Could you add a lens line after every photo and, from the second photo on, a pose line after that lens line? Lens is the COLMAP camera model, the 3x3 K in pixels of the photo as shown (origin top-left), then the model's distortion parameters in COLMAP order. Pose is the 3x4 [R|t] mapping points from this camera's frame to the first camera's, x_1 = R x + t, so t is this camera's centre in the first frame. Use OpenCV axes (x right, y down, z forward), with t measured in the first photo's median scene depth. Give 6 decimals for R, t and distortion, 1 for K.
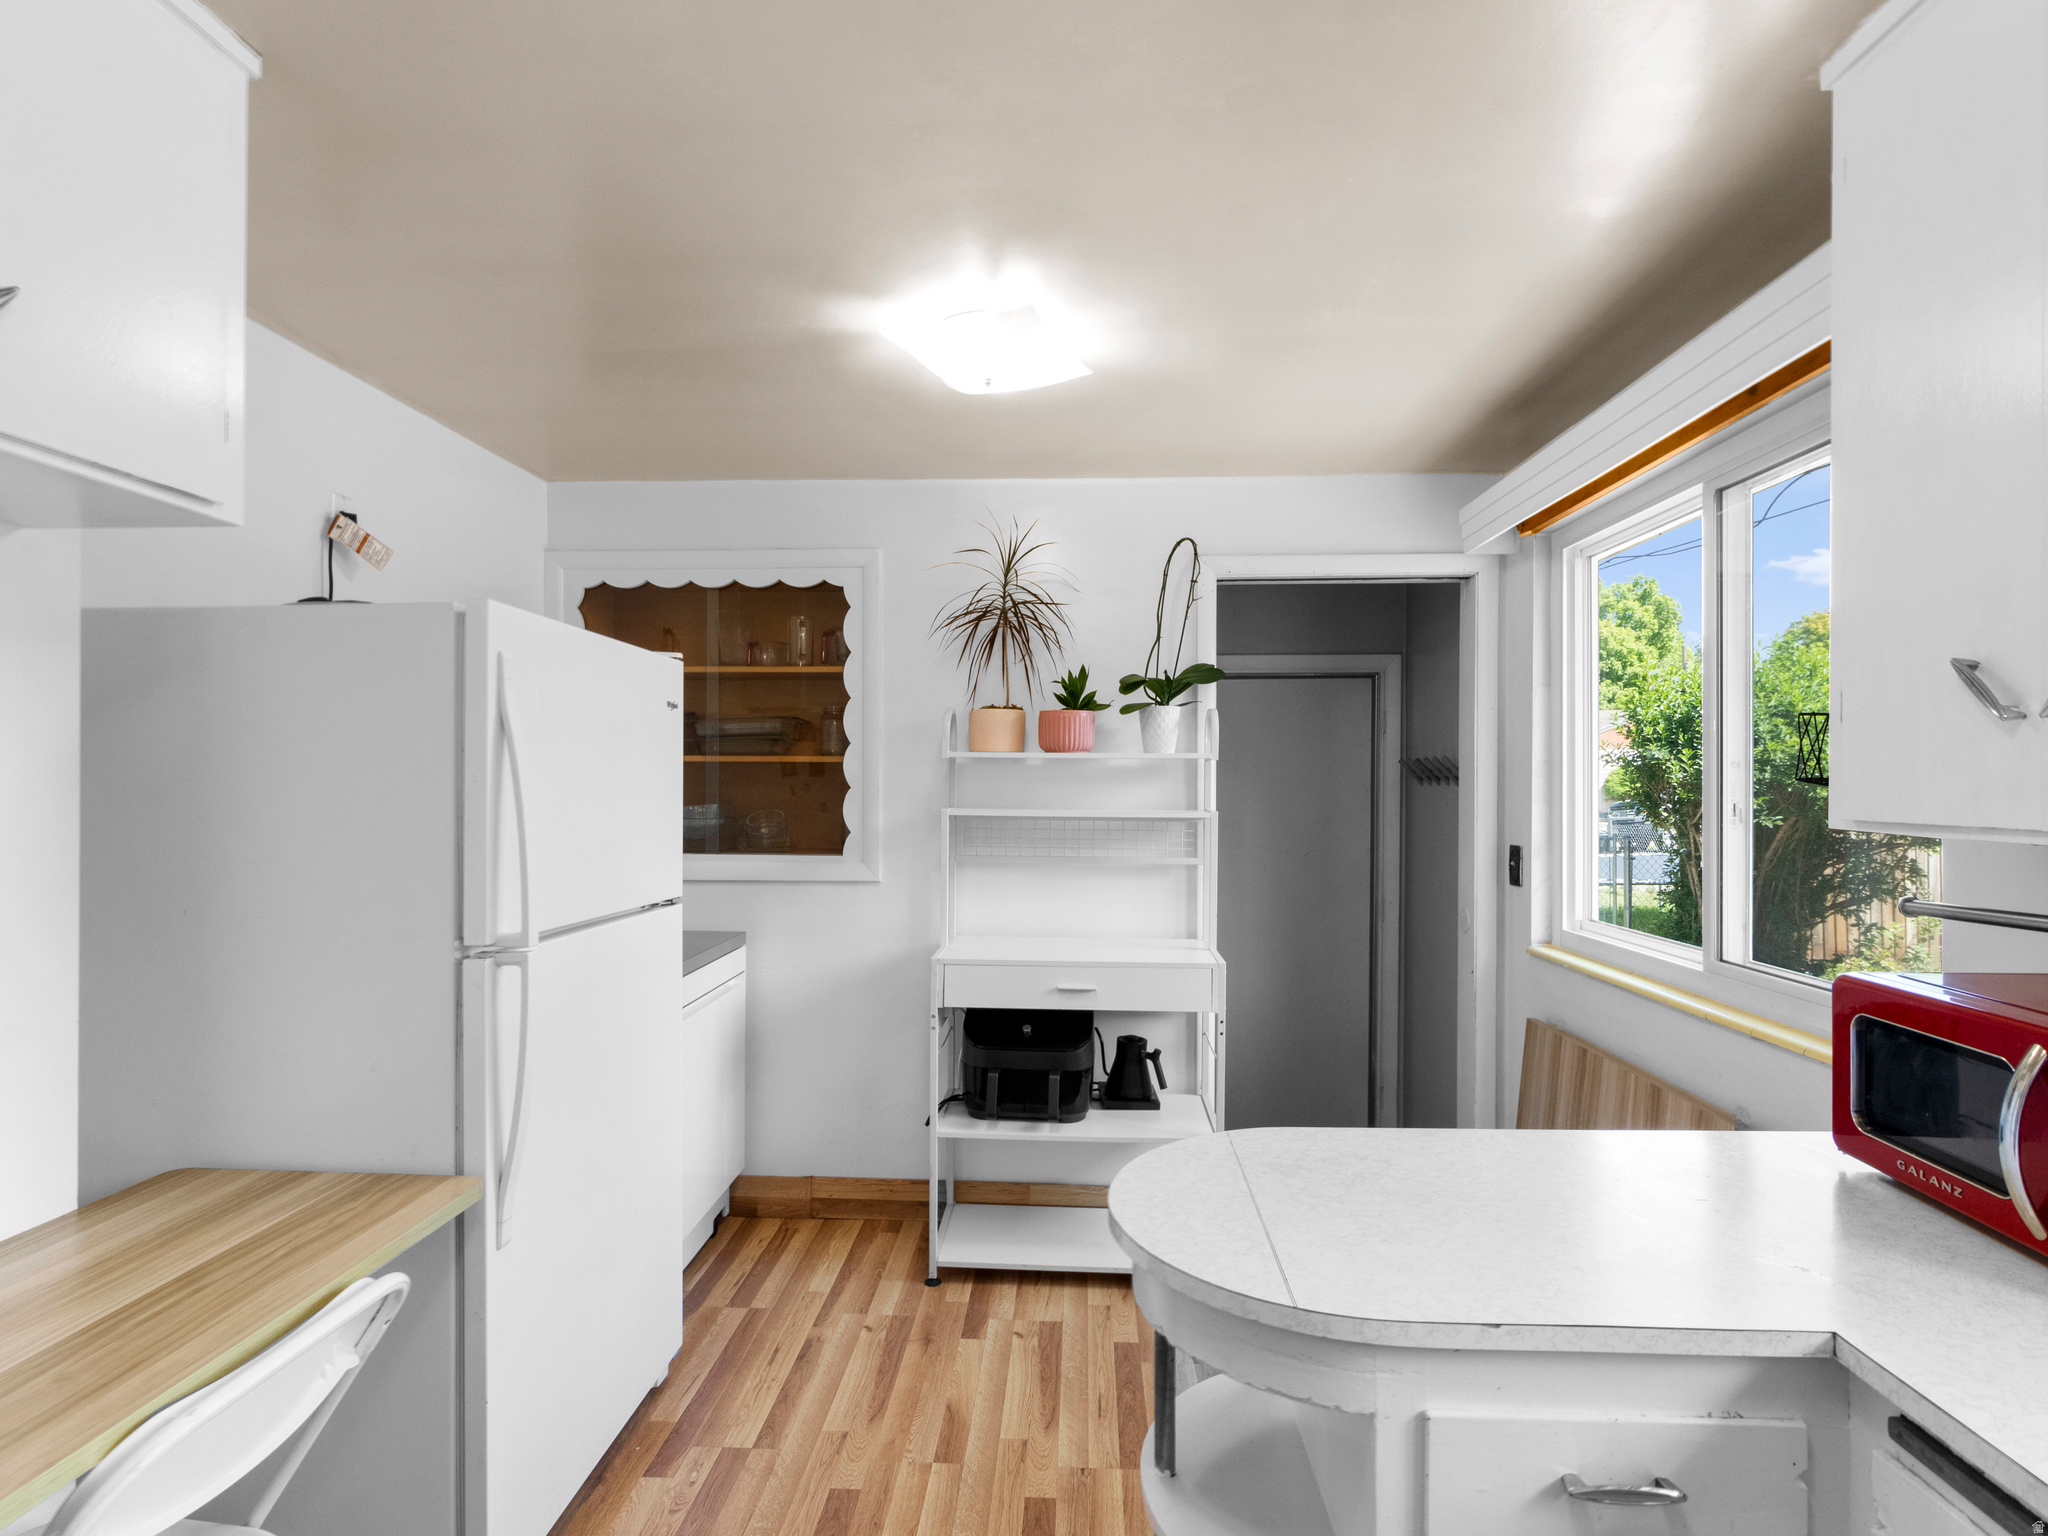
lens RADIAL K [[1083.0, 0, 1018.7], [0, 1083.0, 761.0], [0, 0, 1]] dist [-0.000901, -0.000361]
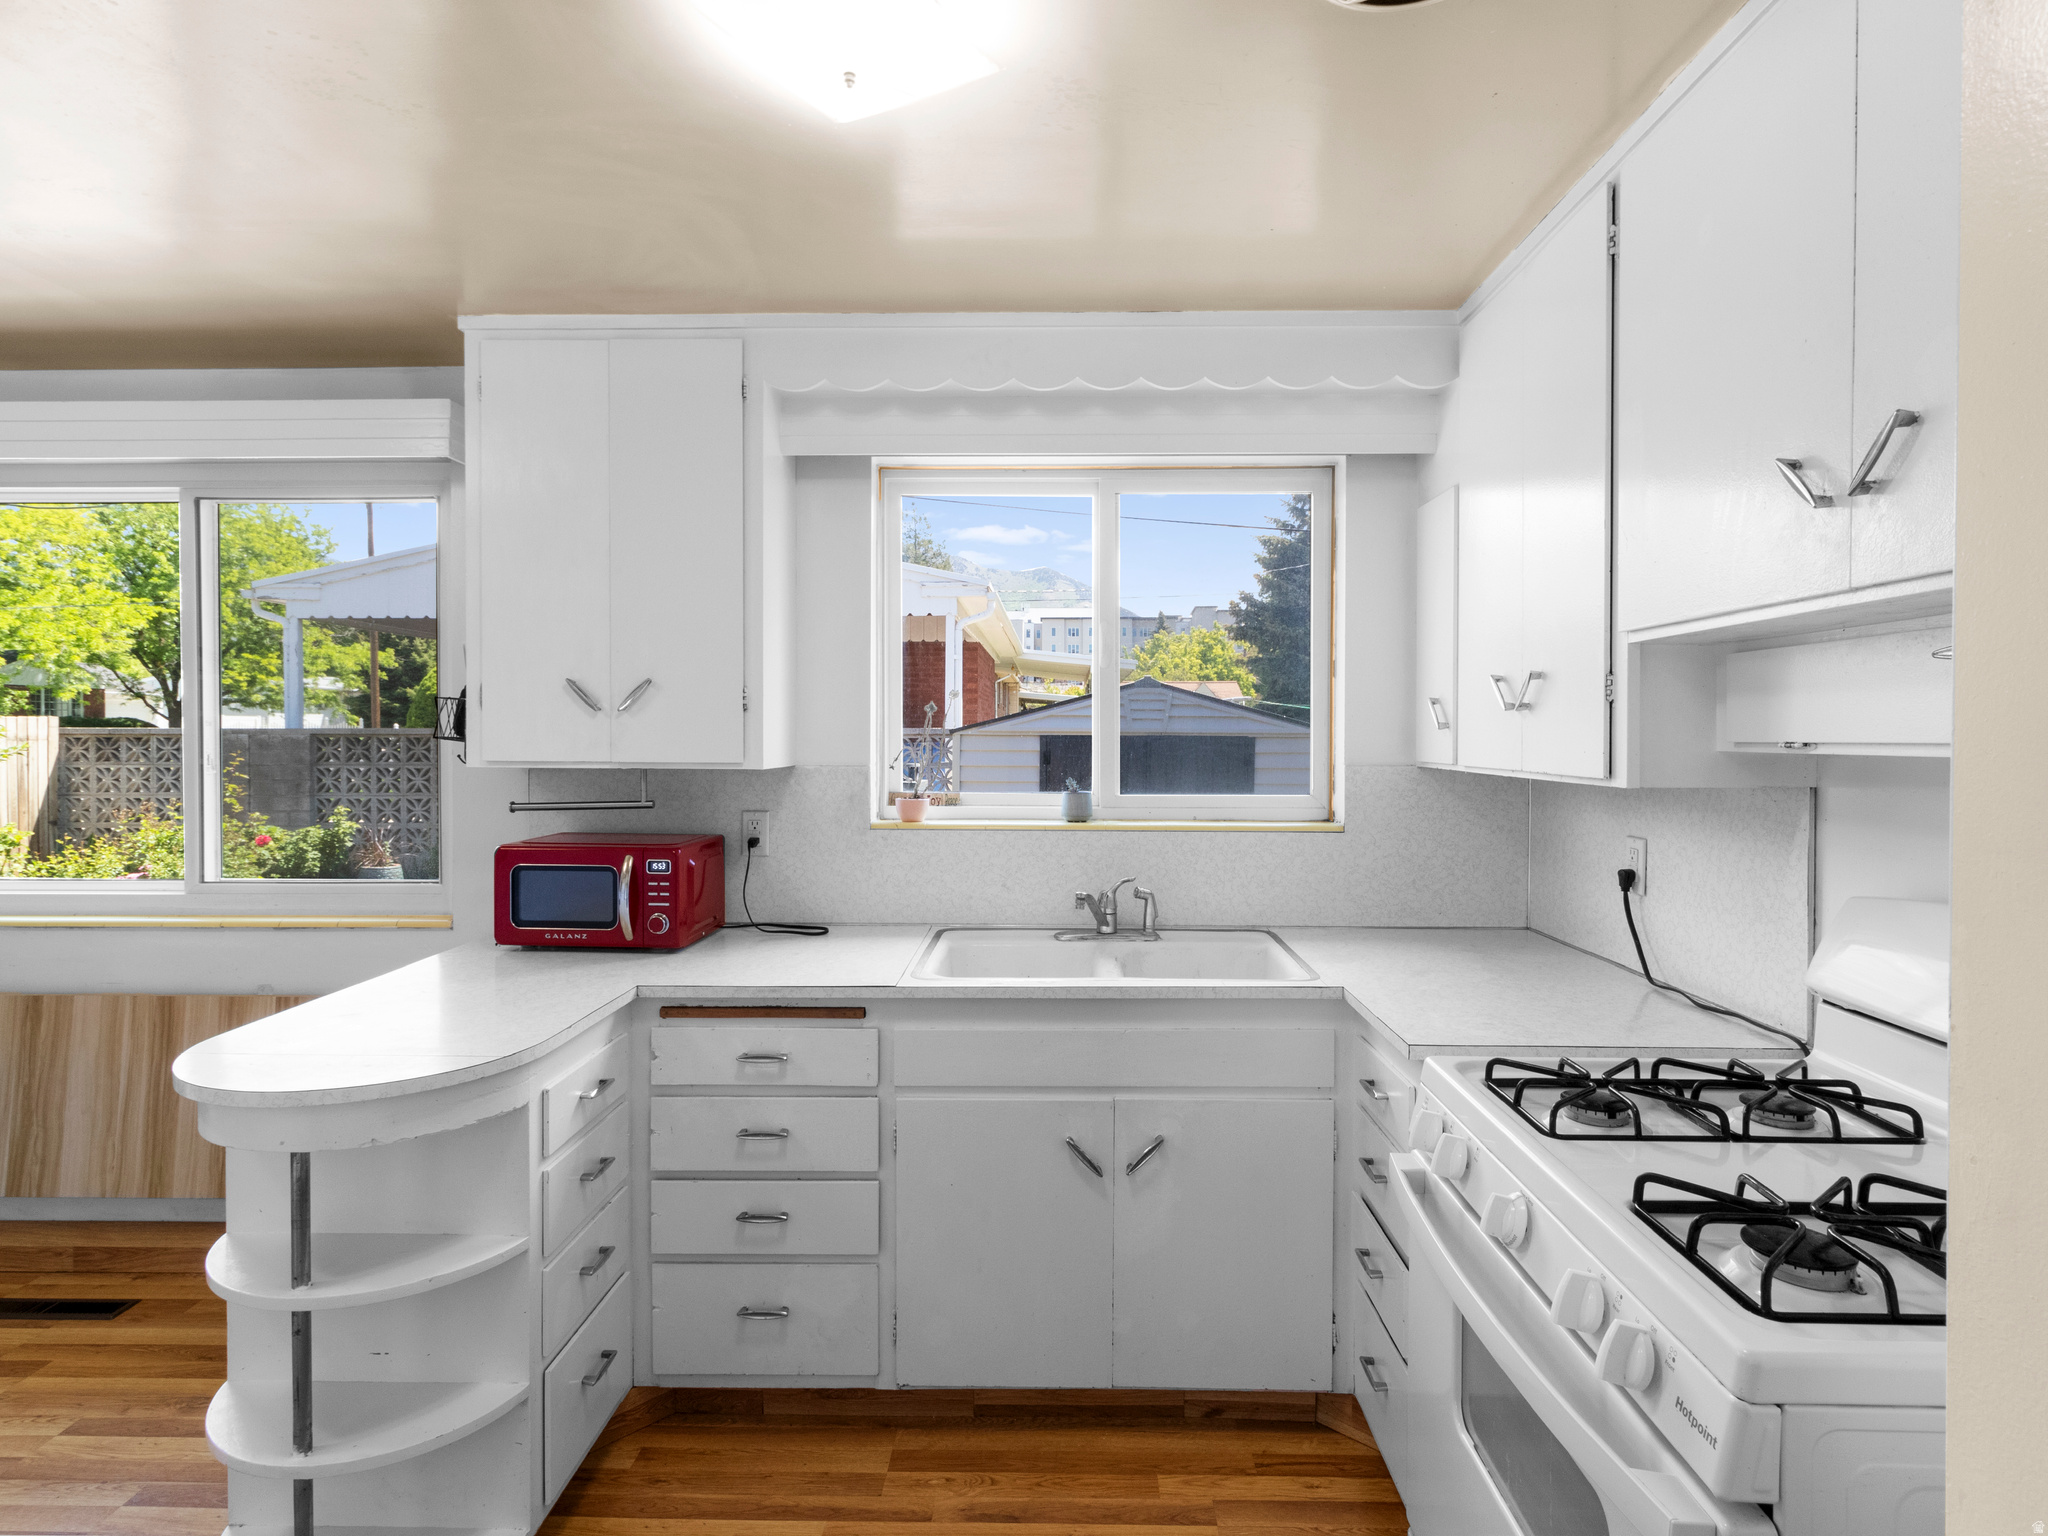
lens RADIAL K [[1083.0, 0, 1018.7], [0, 1083.0, 761.0], [0, 0, 1]] dist [-0.000901, -0.000361]
pose [[-0.015420, -0.020558, 0.999670, -1.151004], [-0.016842, 0.999652, 0.020298, 0.003112], [-0.999739, -0.016524, -0.015760, 0.197413]]
